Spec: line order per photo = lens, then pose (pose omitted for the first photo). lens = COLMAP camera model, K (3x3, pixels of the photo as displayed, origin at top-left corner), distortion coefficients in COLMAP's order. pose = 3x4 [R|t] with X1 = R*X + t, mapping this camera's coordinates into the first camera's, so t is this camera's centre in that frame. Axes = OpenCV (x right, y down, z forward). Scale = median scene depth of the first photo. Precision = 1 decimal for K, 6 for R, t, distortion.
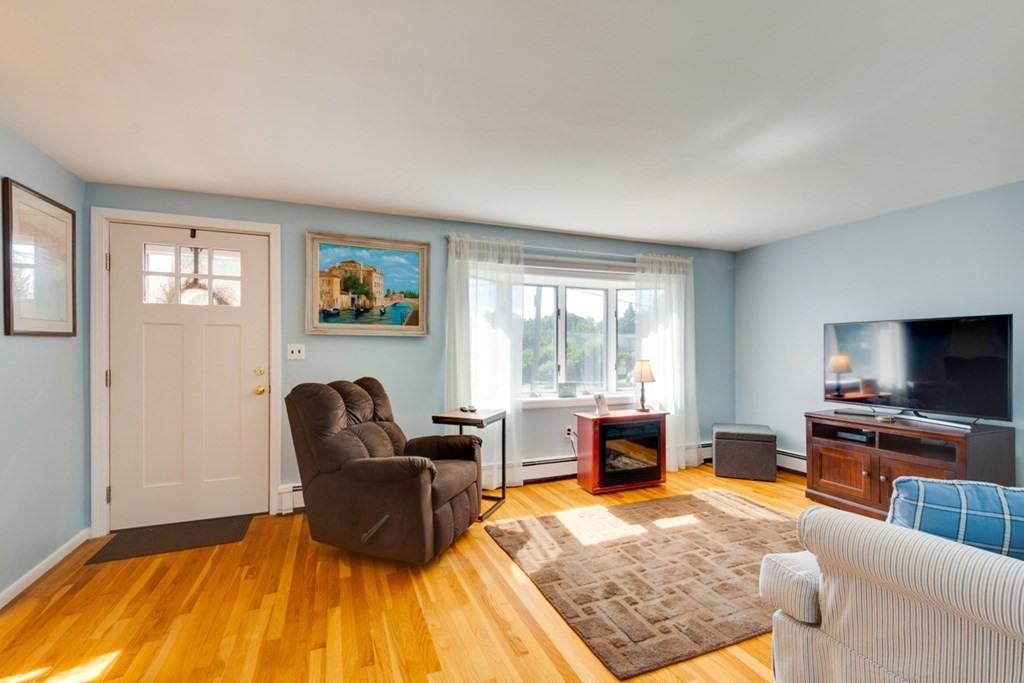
lens RADIAL K [[446.7, 0, 511.4], [0, 446.7, 353.7], [0, 0, 1]] dist [0.008552, -0.000282]
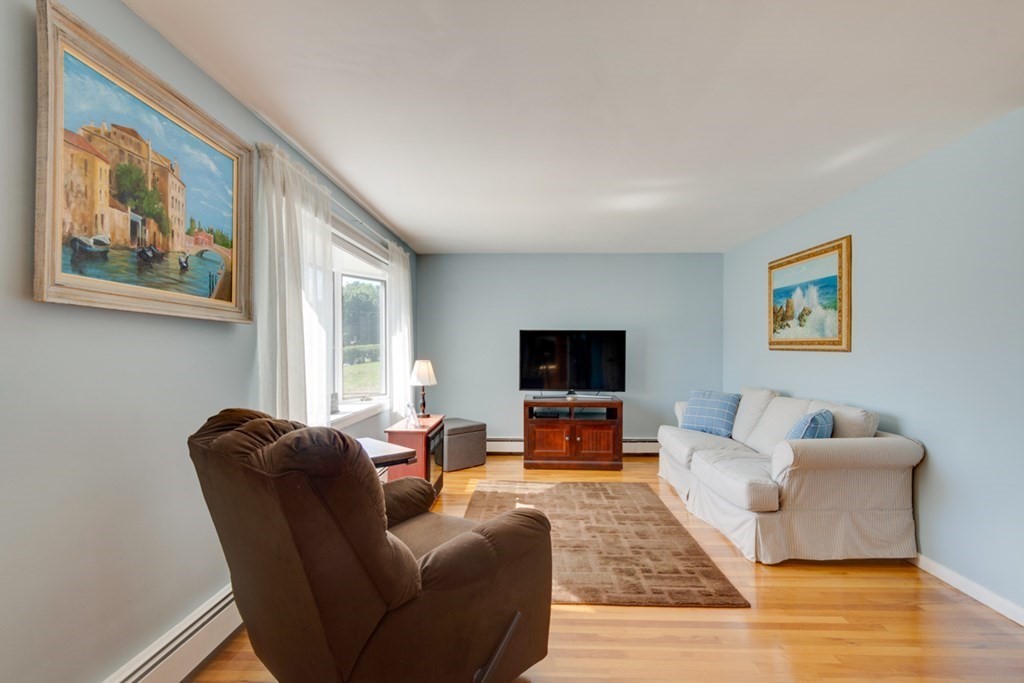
lens RADIAL K [[485.3, 0, 509.7], [0, 485.3, 351.4], [0, 0, 1]] dist [-0.022083, -0.000343]
pose [[0.396021, -0.000083, 0.918242, -0.620896], [-0.000016, 1.000000, 0.000097, -0.006310], [-0.918242, -0.000054, 0.396021, 0.513536]]
